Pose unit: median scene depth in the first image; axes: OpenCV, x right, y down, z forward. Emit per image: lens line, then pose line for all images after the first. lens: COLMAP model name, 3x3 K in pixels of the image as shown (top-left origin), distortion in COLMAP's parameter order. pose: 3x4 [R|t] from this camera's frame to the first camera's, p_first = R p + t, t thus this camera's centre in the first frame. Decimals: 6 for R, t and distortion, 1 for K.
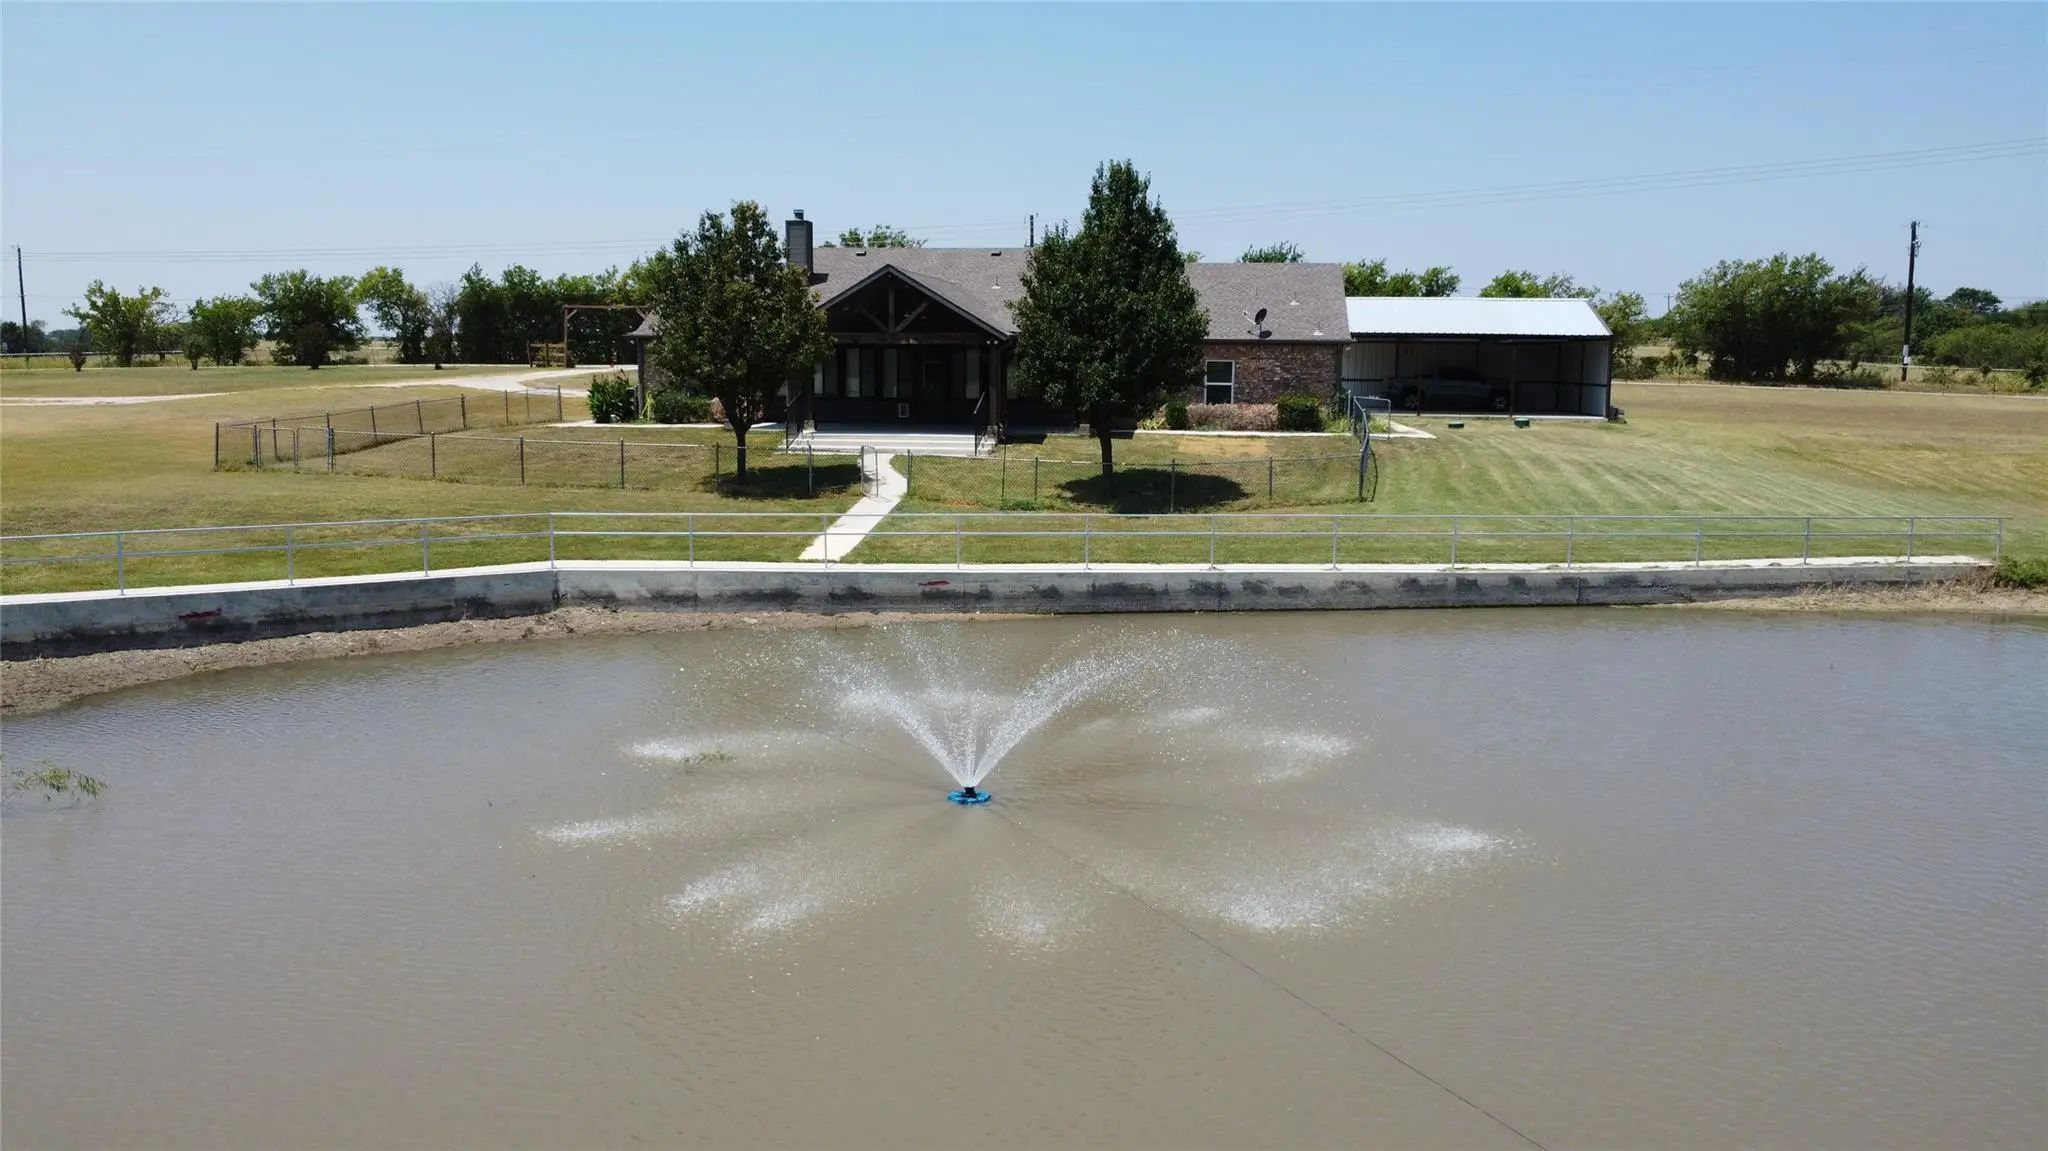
lens RADIAL K [[1480.2, 0, 1024.3], [0, 1480.2, 569.6], [0, 0, 1]] dist [-0.023986, -0.008639]
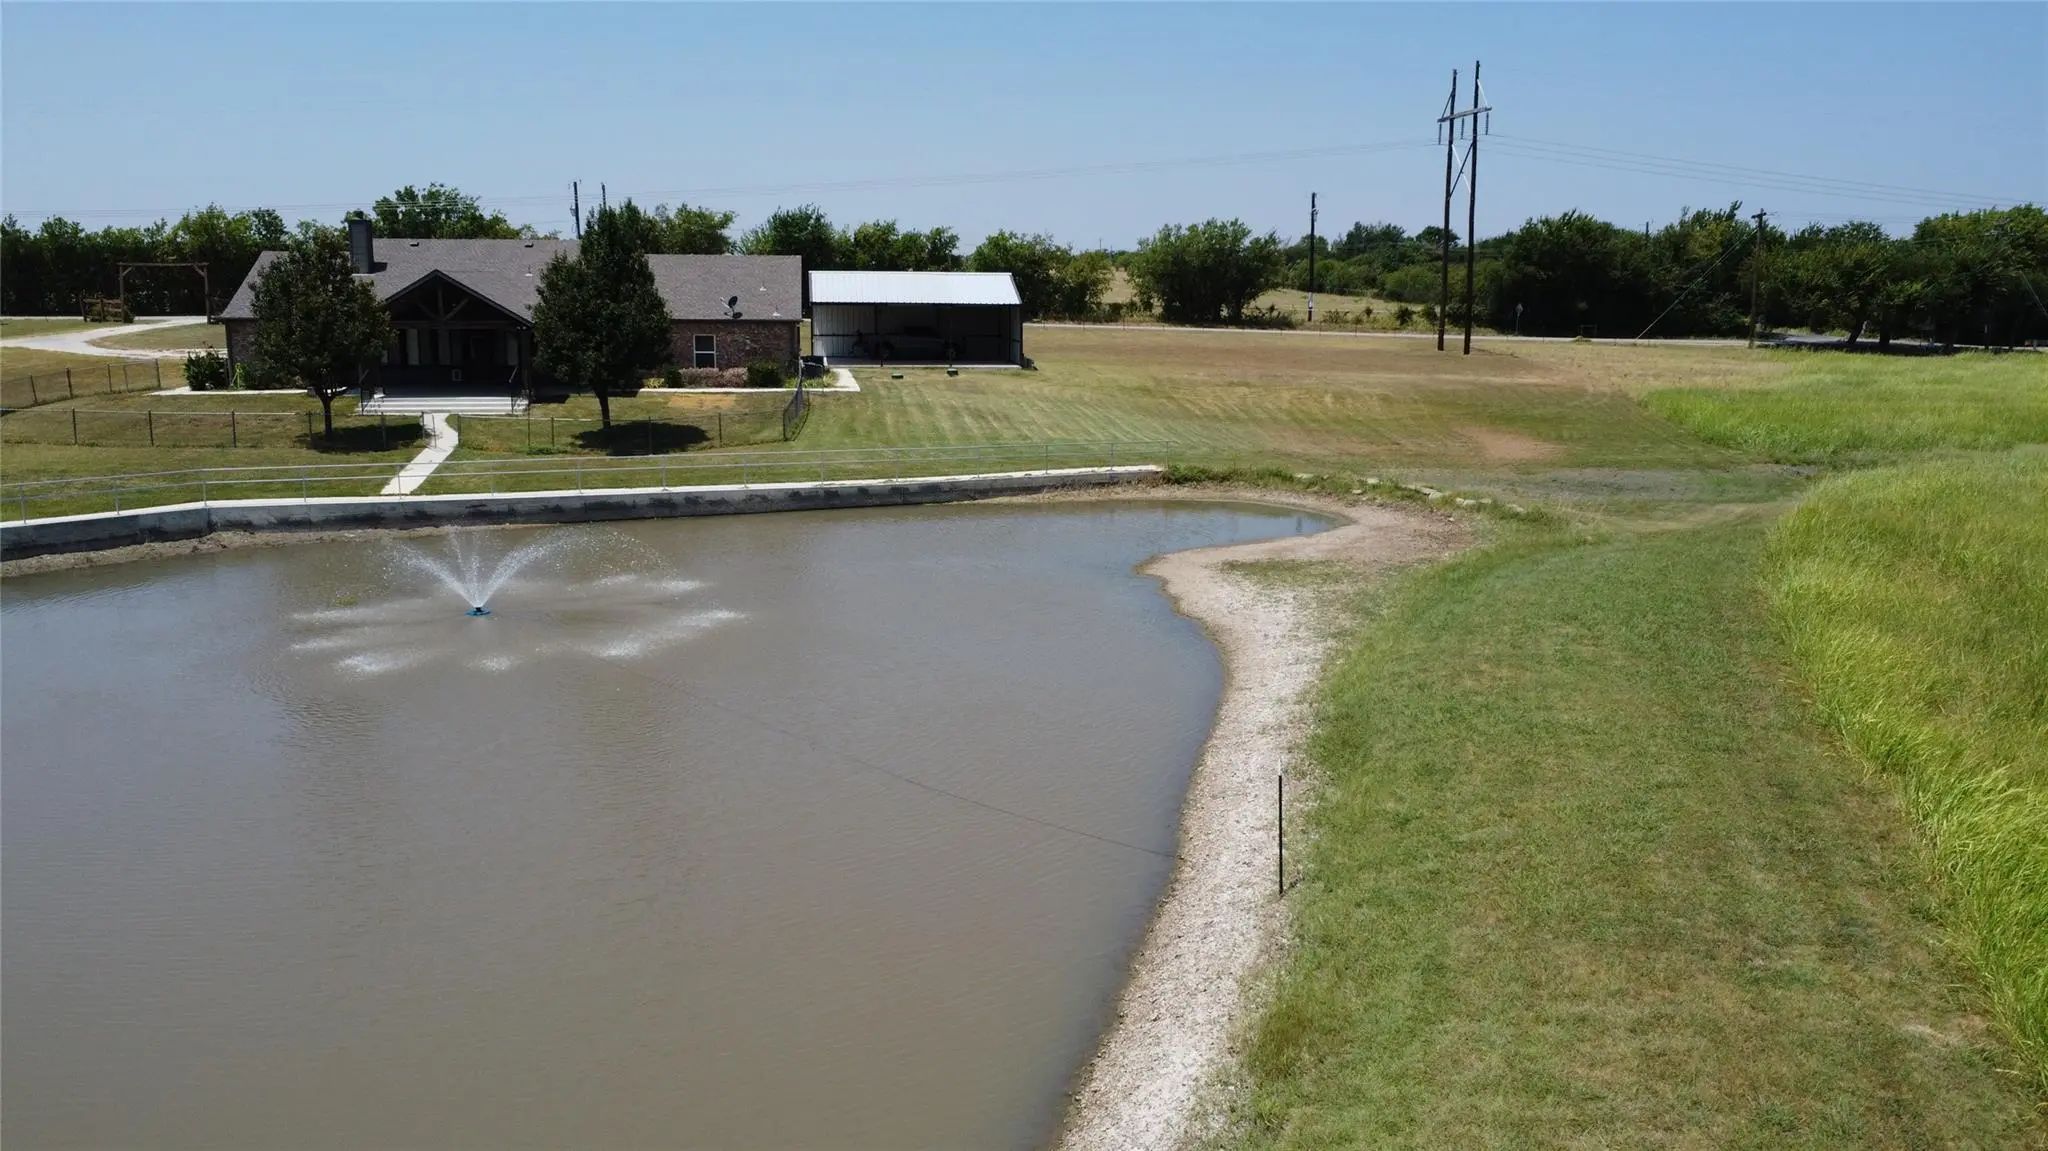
lens RADIAL K [[1480.2, 0, 1021.4], [0, 1480.2, 569.1], [0, 0, 1]] dist [-0.023986, -0.008639]
pose [[0.963812, -0.050363, 0.261783, 0.061817], [0.036752, 0.997718, 0.056636, 0.006404], [-0.264038, -0.044966, 0.963464, -0.482198]]
